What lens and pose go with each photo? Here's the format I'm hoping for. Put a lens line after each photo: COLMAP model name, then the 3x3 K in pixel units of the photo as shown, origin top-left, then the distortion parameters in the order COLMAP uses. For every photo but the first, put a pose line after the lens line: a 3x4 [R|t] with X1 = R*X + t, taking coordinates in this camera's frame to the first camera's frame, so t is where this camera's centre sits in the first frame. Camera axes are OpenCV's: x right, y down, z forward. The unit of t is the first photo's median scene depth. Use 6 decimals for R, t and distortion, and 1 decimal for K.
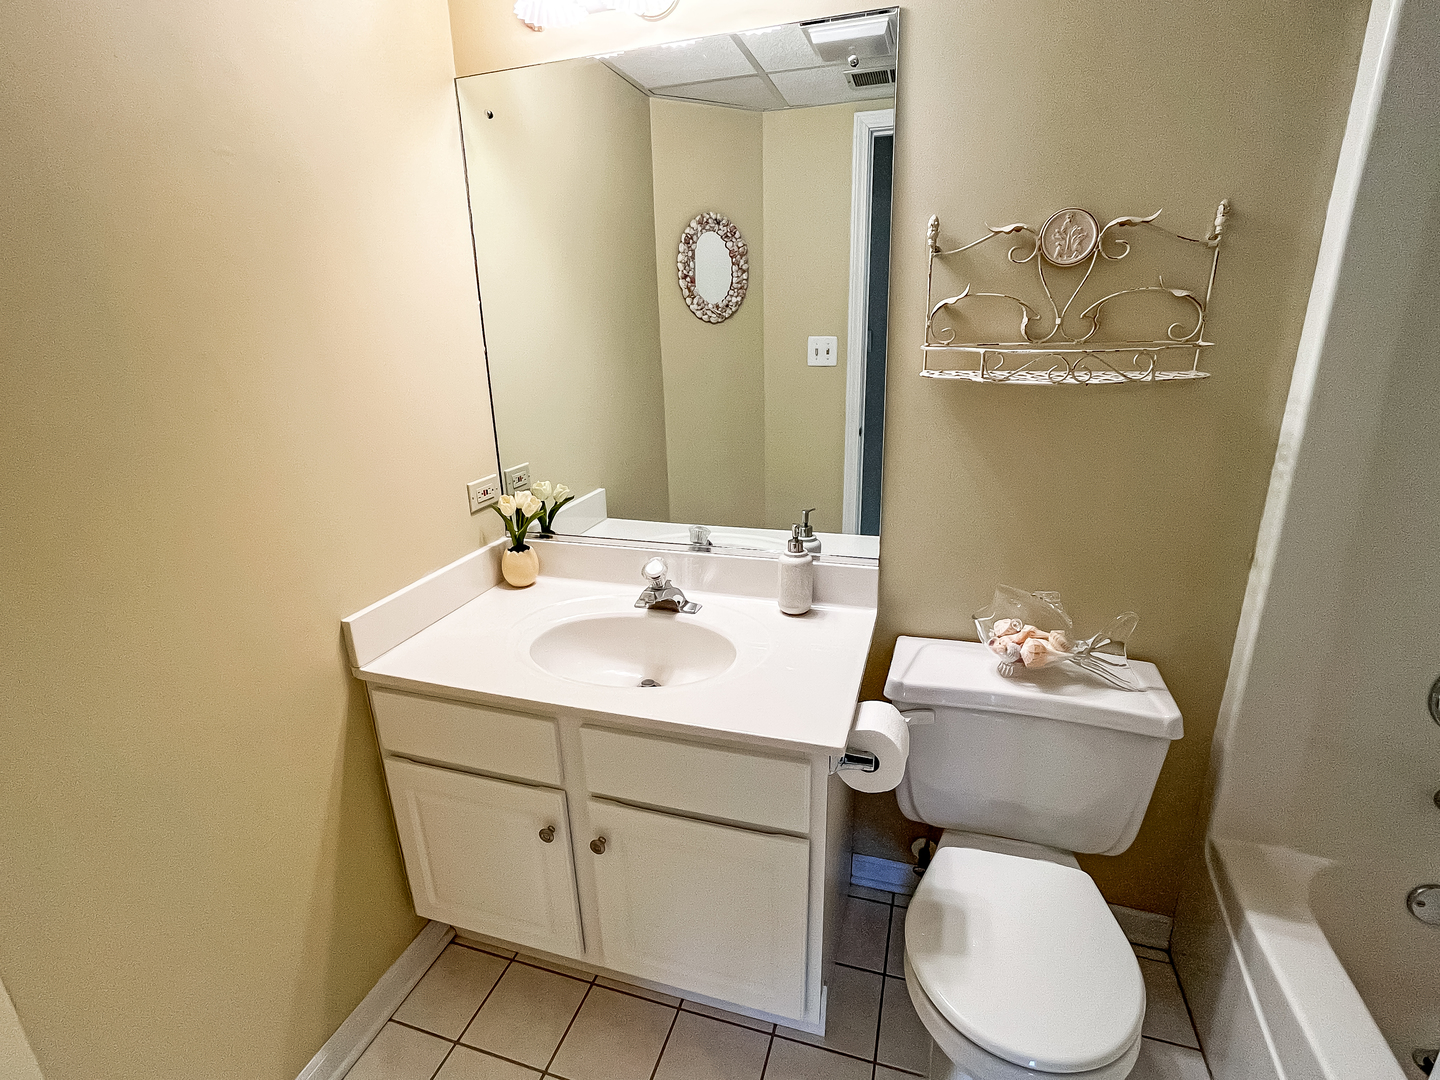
lens RADIAL K [[699.9, 0, 721.6], [0, 699.9, 539.7], [0, 0, 1]] dist [-0.034131, 0.007908]
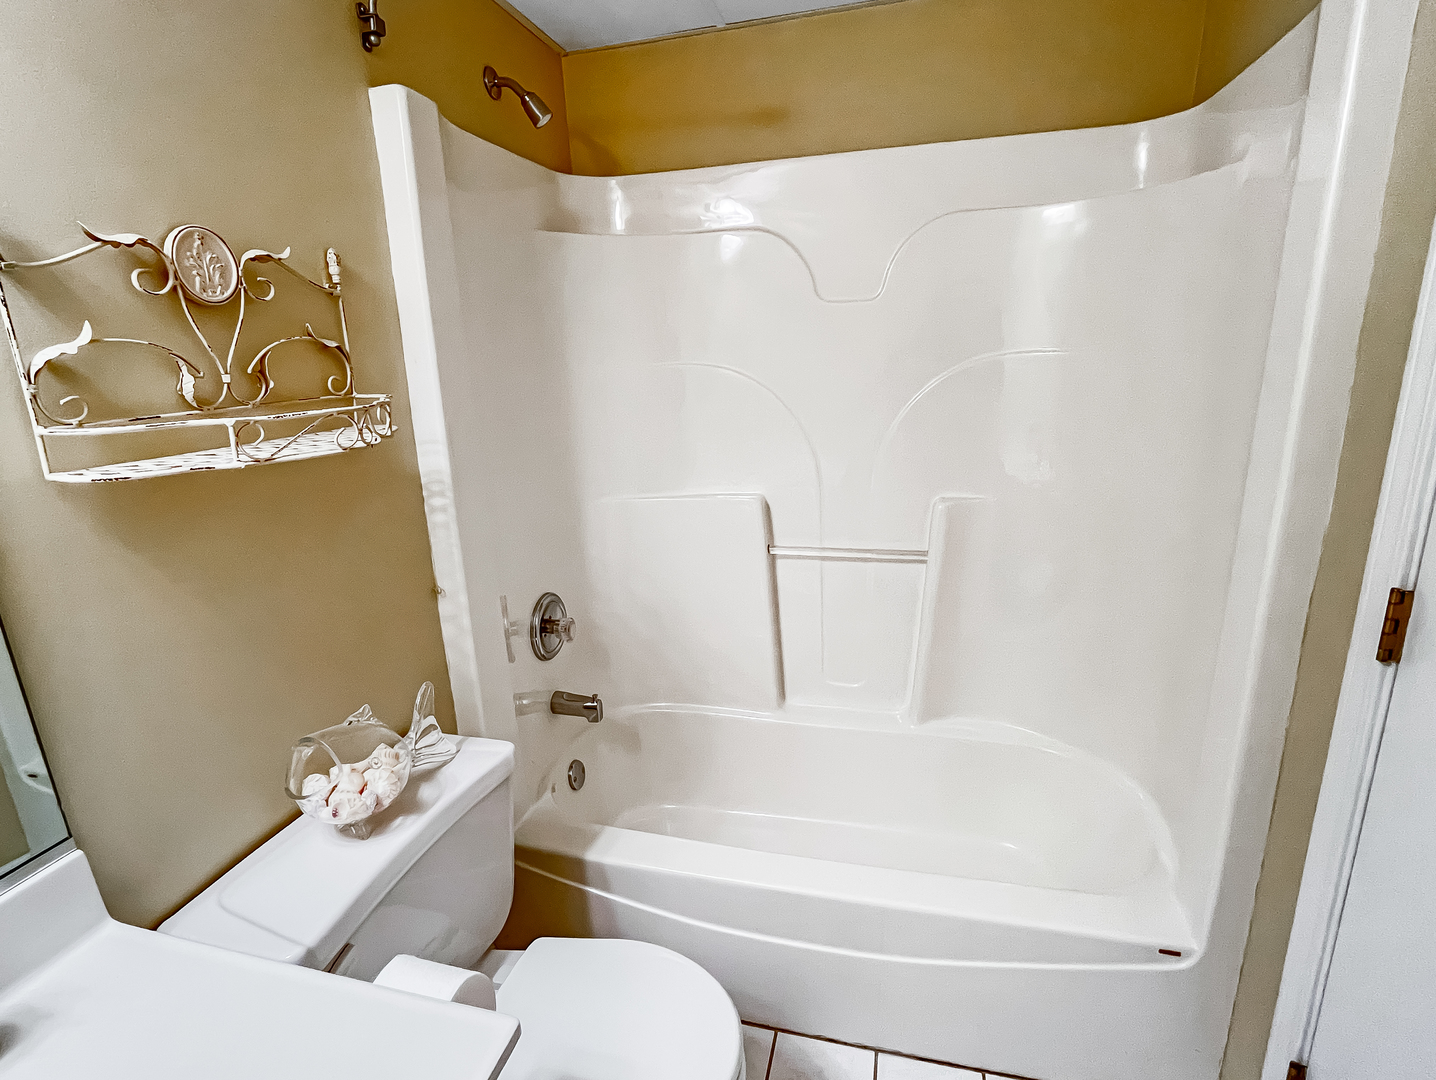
lens RADIAL K [[697.9, 0, 719.1], [0, 697.9, 539.0], [0, 0, 1]] dist [-0.034131, 0.007908]
pose [[-0.034125, -0.233148, 0.971842, -0.282067], [0.342340, 0.910854, 0.230538, -0.154424], [-0.938956, 0.340567, 0.048733, 0.548423]]
